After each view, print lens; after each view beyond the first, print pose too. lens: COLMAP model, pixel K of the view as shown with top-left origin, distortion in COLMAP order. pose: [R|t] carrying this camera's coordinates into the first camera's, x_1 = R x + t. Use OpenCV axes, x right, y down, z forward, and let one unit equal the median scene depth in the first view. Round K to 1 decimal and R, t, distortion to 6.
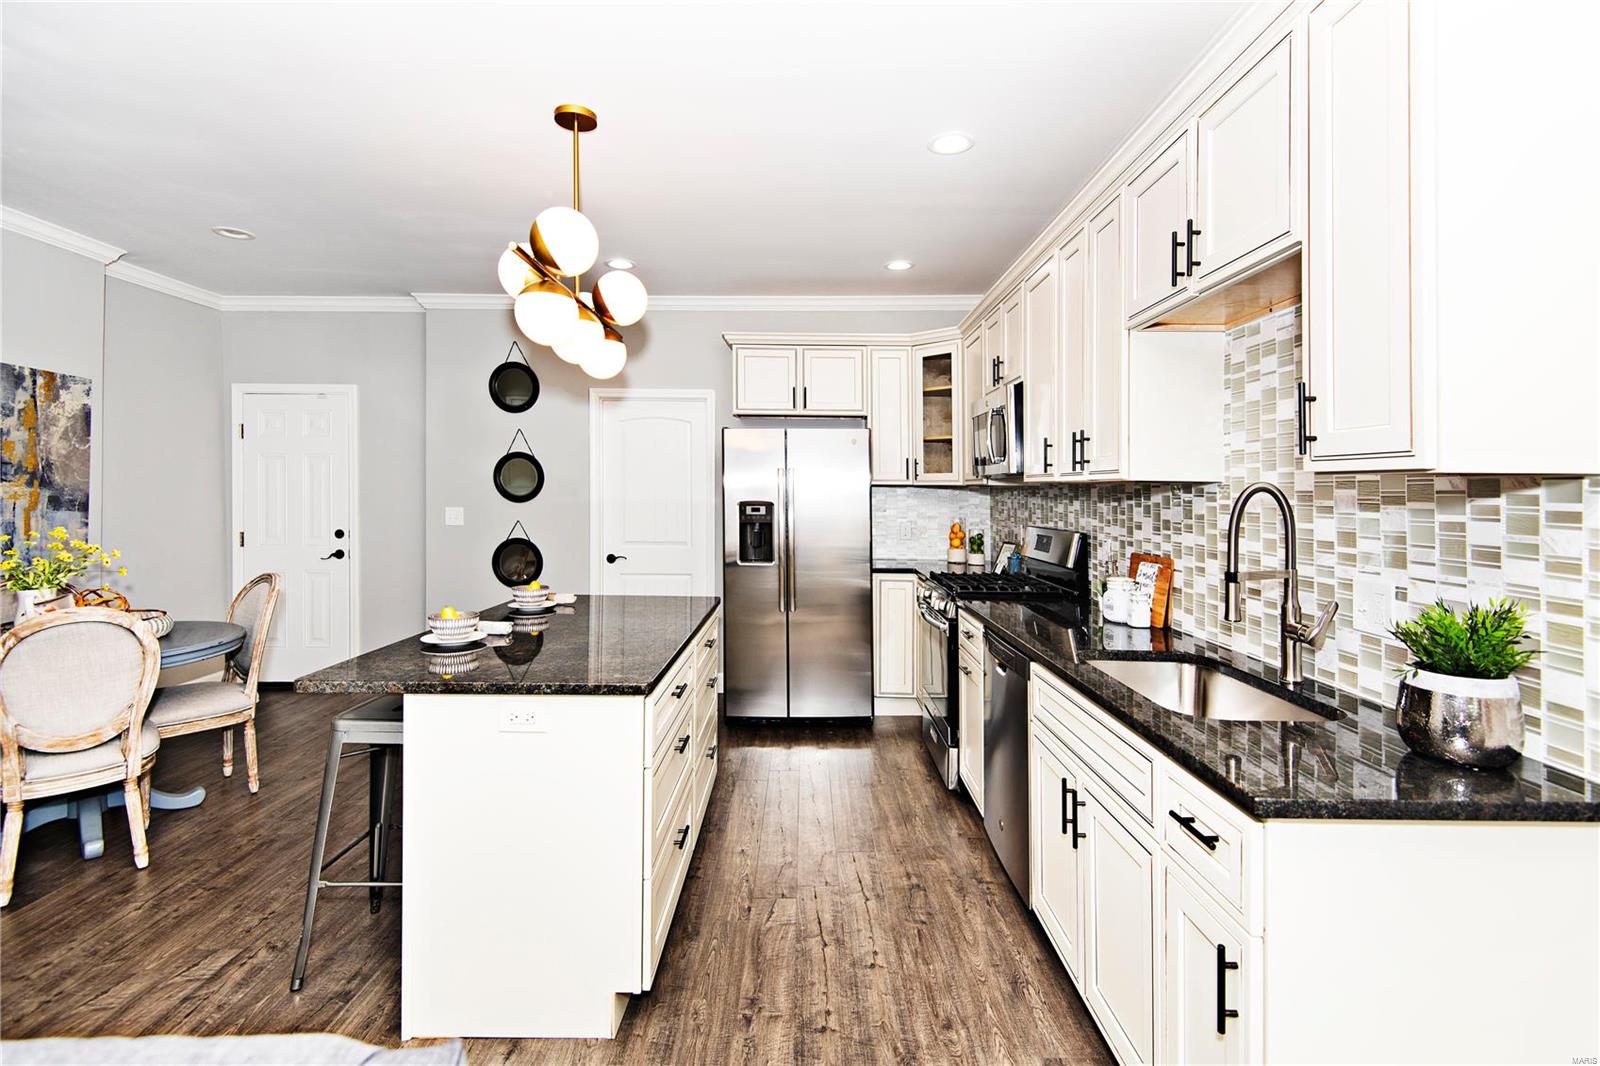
lens RADIAL K [[750.8, 0, 855.6], [0, 750.8, 483.0], [0, 0, 1]] dist [0.015437, -0.011136]
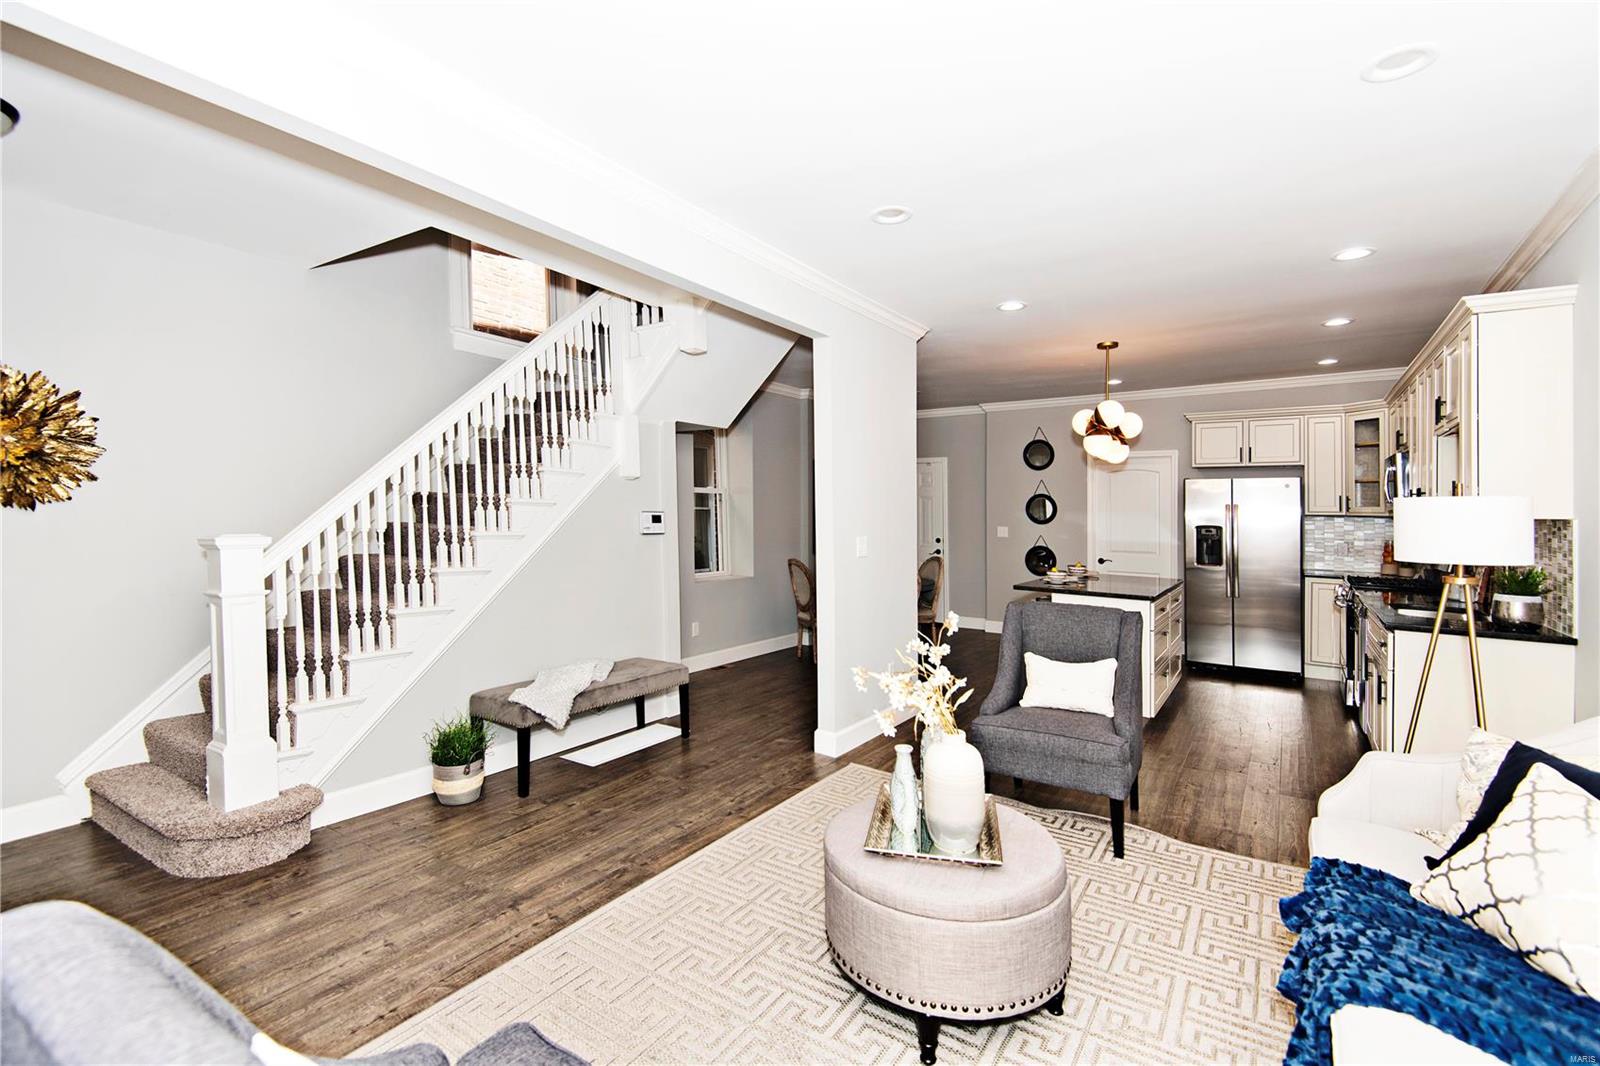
lens RADIAL K [[750.8, 0, 772.8], [0, 750.8, 497.2], [0, 0, 1]] dist [0.015437, -0.011136]
pose [[0.788343, -0.007571, -0.615190, 0.107402], [0.000460, 0.999931, -0.011716, -0.015027], [0.615236, 0.008954, 0.788292, -0.718099]]
